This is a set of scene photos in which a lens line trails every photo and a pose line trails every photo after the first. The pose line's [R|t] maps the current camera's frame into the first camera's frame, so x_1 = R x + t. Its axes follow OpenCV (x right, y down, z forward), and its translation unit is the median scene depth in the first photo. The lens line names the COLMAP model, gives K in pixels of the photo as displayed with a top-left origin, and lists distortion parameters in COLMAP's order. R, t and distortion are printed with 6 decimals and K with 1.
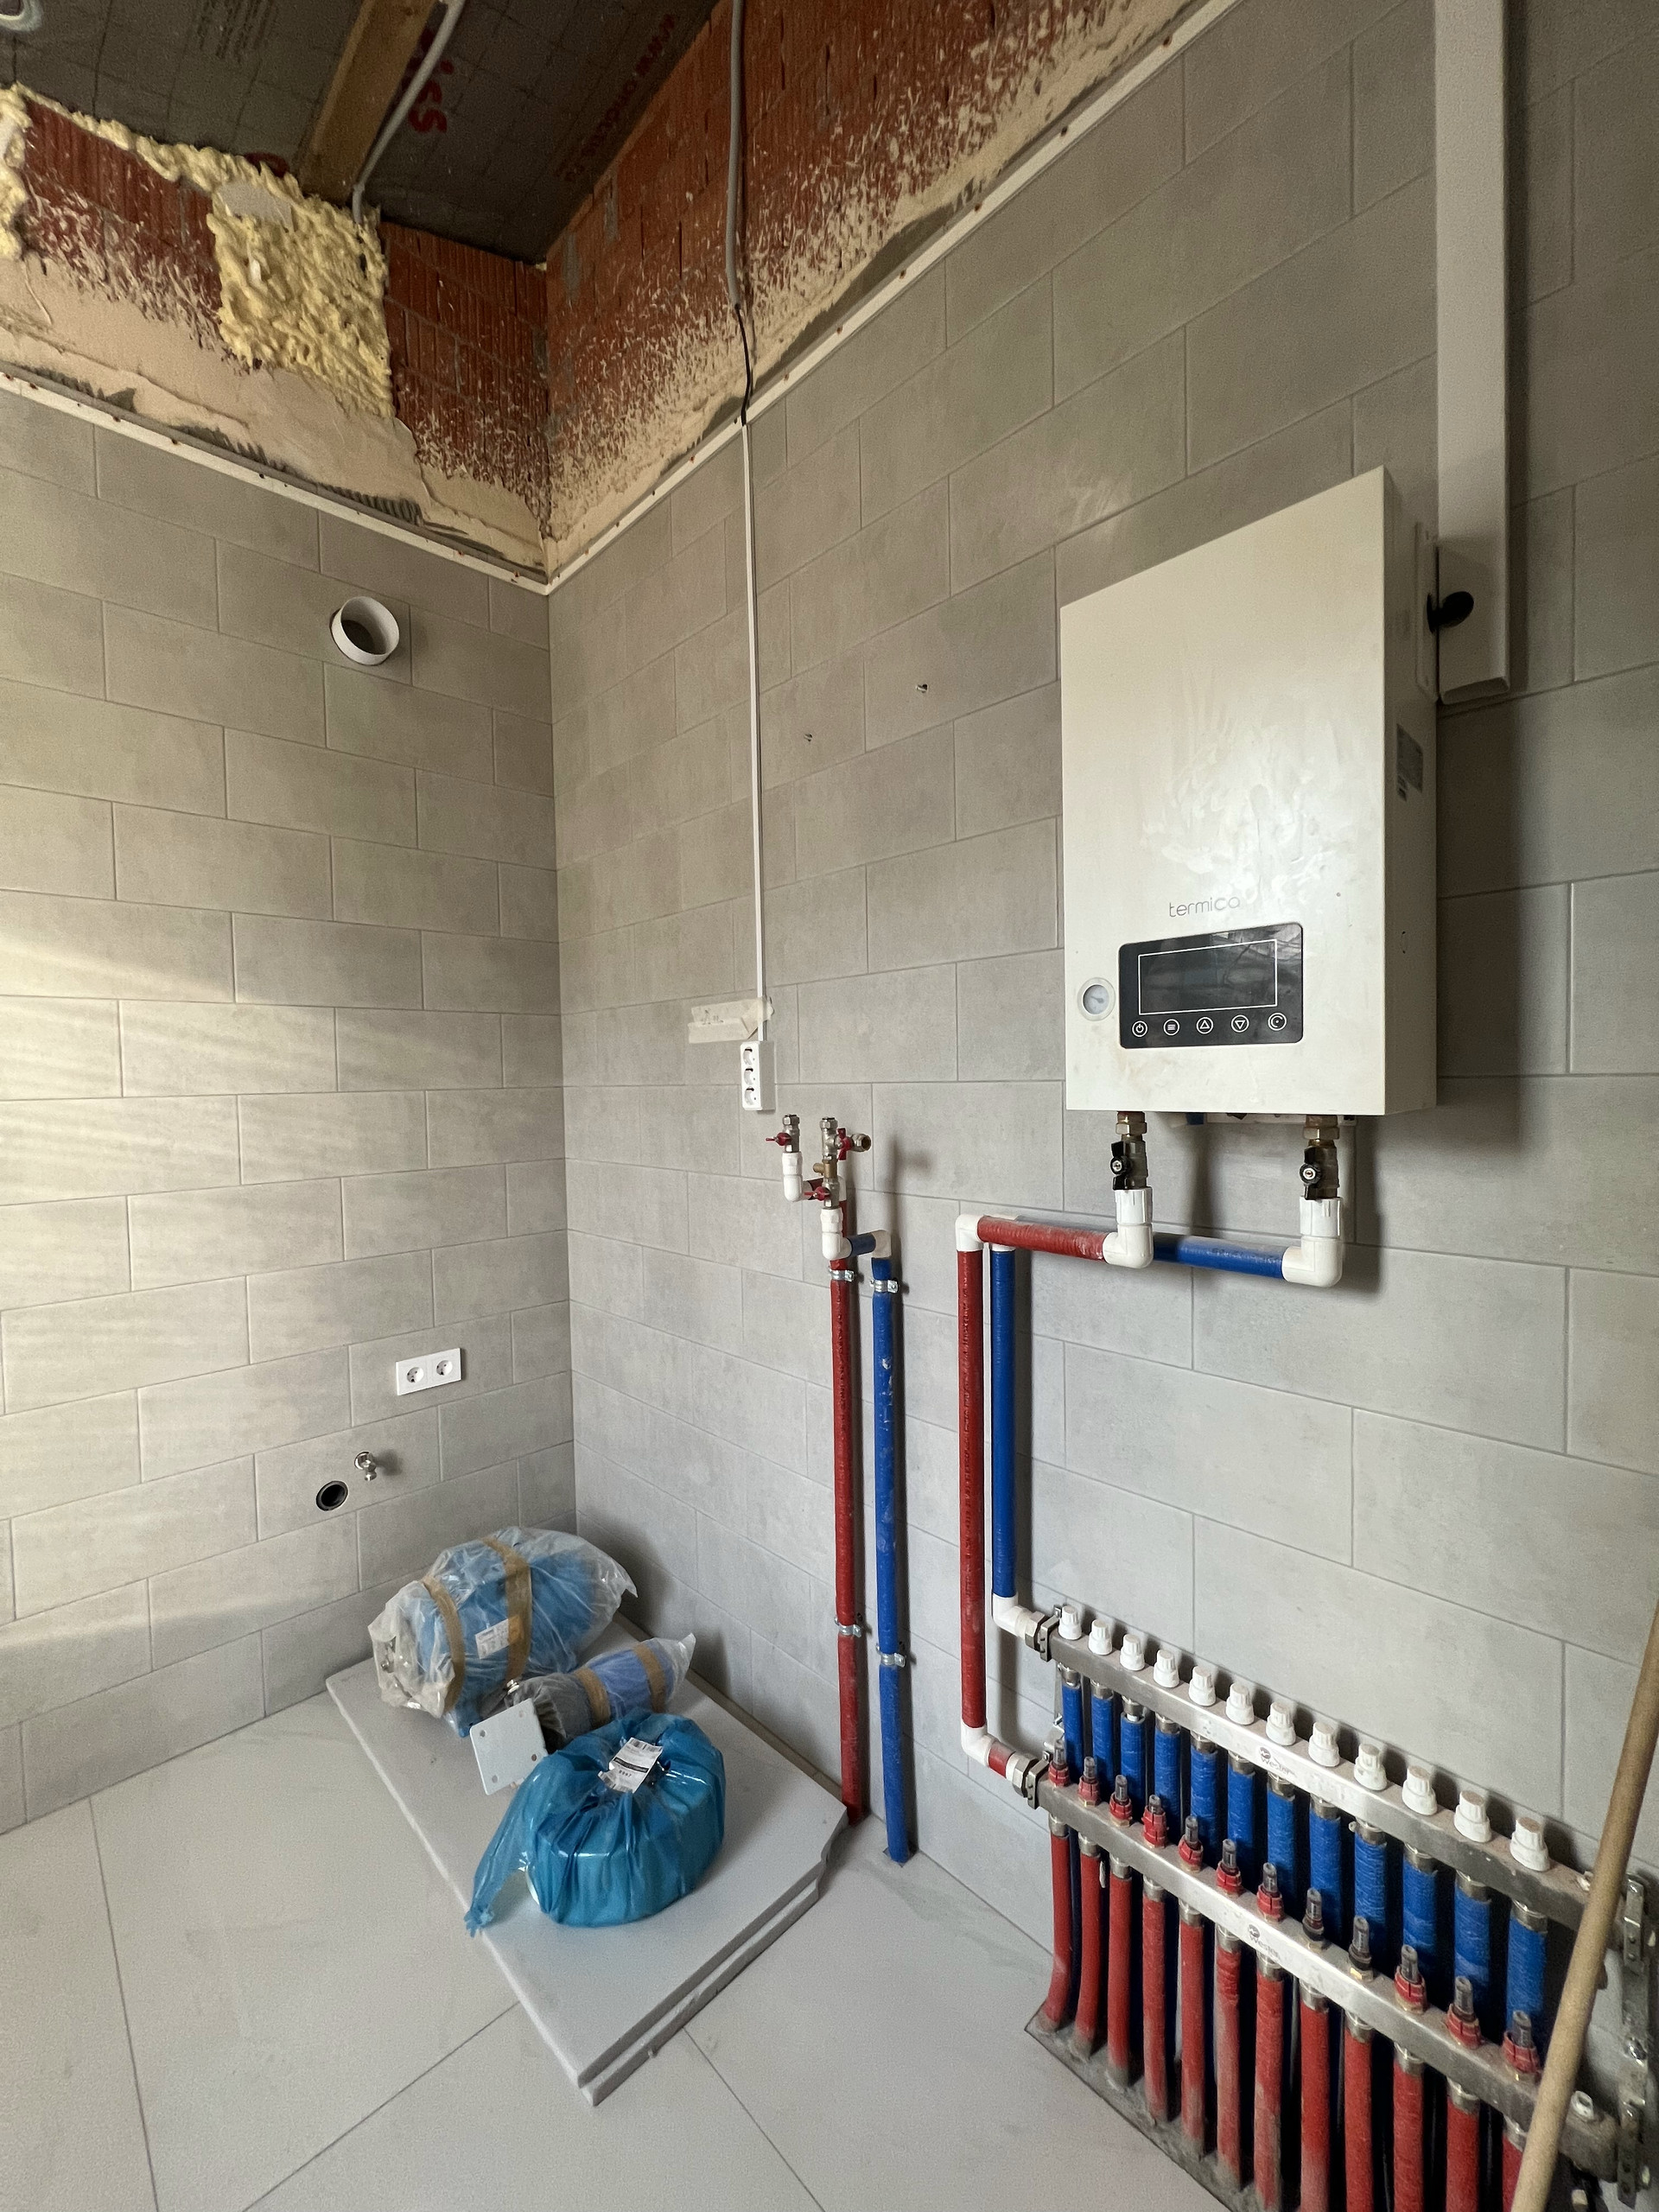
lens RADIAL K [[892.1, 0, 838.9], [0, 892.1, 1104.7], [0, 0, 1]] dist [-0.001542, 0.000560]
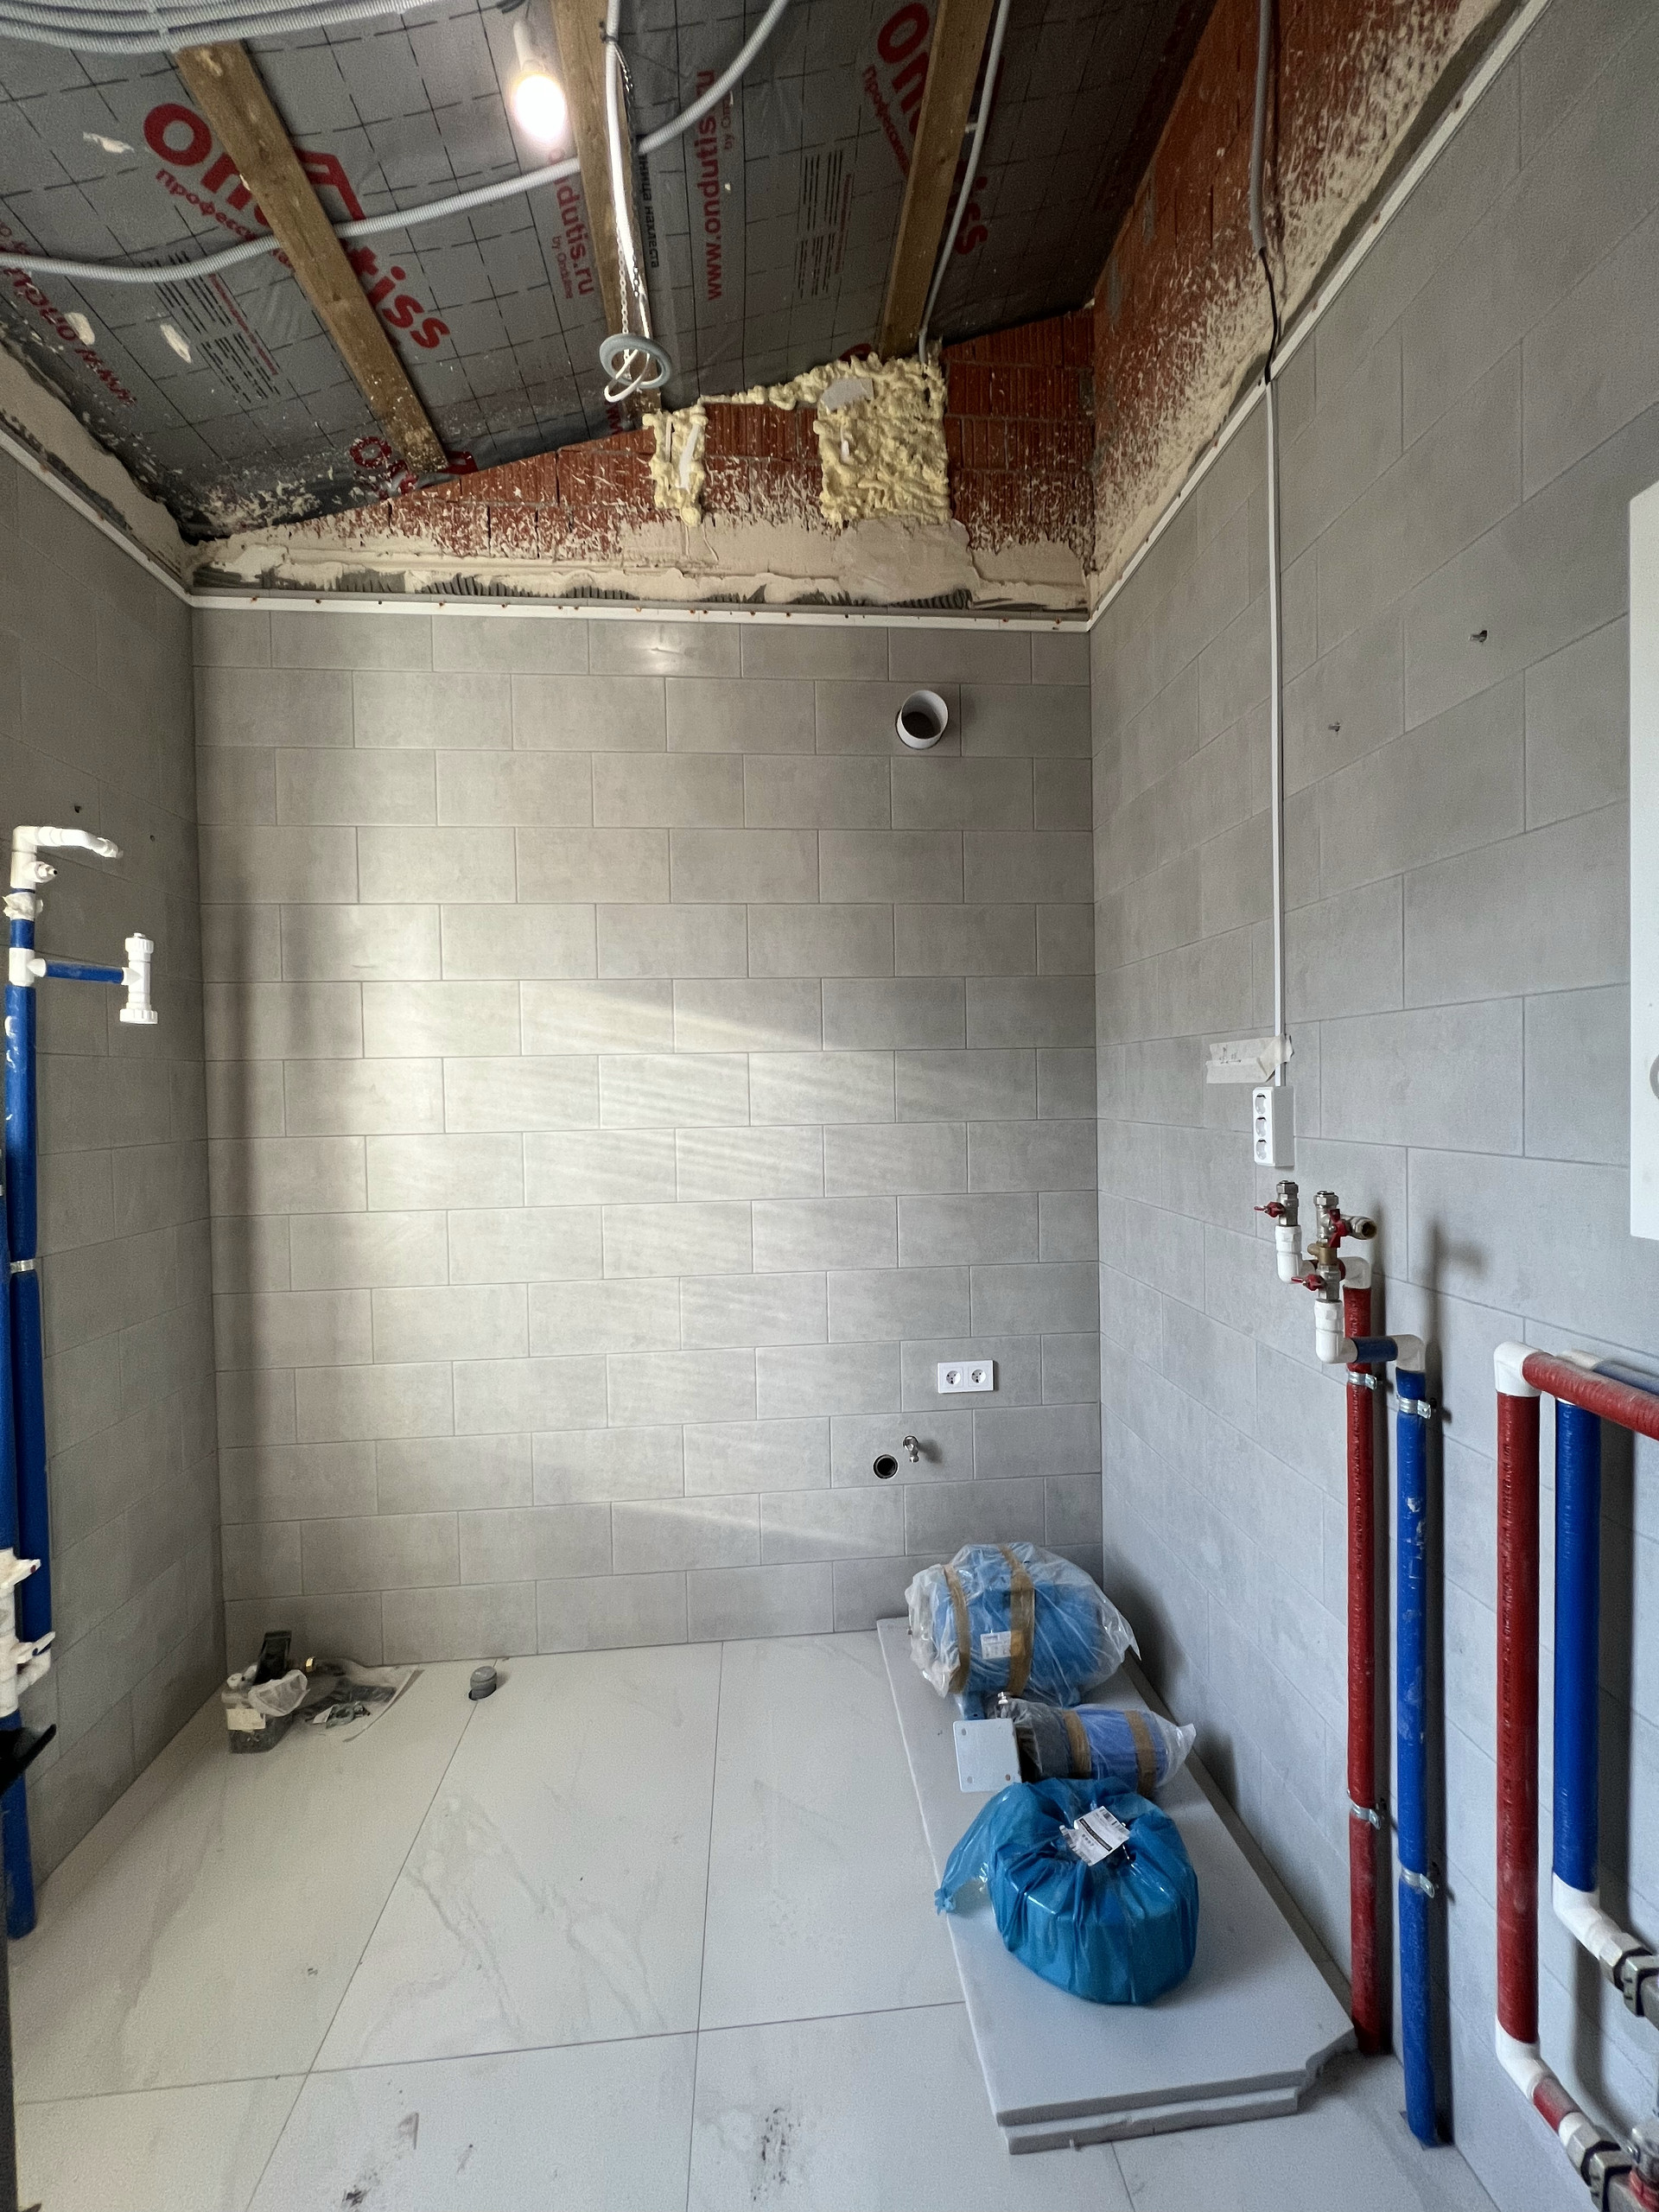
lens RADIAL K [[892.1, 0, 835.2], [0, 892.1, 1105.2], [0, 0, 1]] dist [-0.001542, 0.000560]
pose [[0.774757, 0.019808, -0.631949, 0.128544], [-0.017244, 0.999799, 0.010198, -0.054691], [0.632024, 0.002996, 0.774943, 0.054342]]
